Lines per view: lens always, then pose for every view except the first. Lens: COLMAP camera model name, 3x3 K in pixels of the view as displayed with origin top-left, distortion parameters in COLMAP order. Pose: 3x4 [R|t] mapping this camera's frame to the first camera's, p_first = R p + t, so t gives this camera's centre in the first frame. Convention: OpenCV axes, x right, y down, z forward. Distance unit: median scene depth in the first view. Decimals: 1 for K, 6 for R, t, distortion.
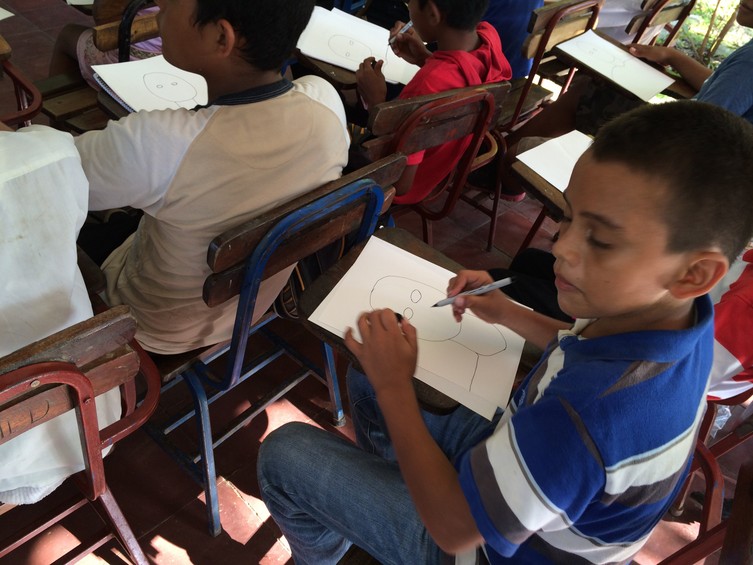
lens RADIAL K [[648.1, 0, 379.0], [0, 648.1, 285.1], [0, 0, 1]] dist [0.102853, -0.153705]
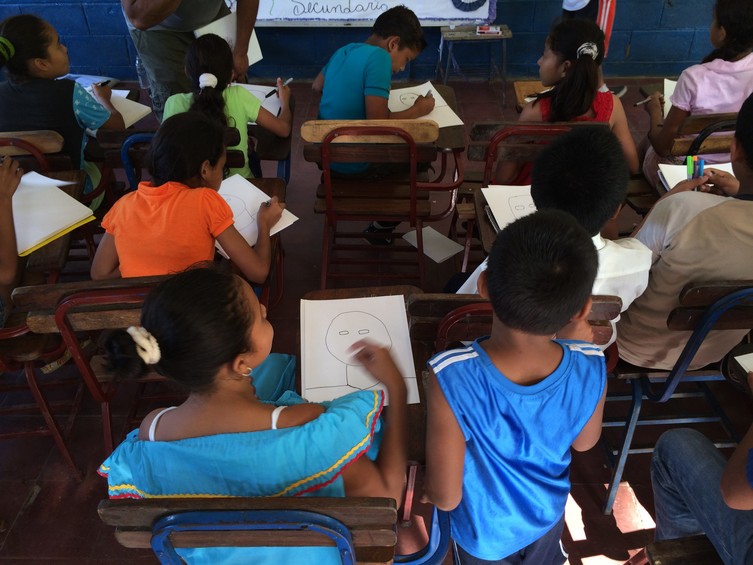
lens RADIAL K [[655.5, 0, 376.5], [0, 655.5, 282.5], [0, 0, 1]] dist [0.102656, -0.156566]
pose [[0.680928, 0.307996, -0.664436, 0.205620], [-0.401658, 0.915700, 0.012841, 0.148133], [0.612379, 0.258133, 0.747235, -0.438799]]
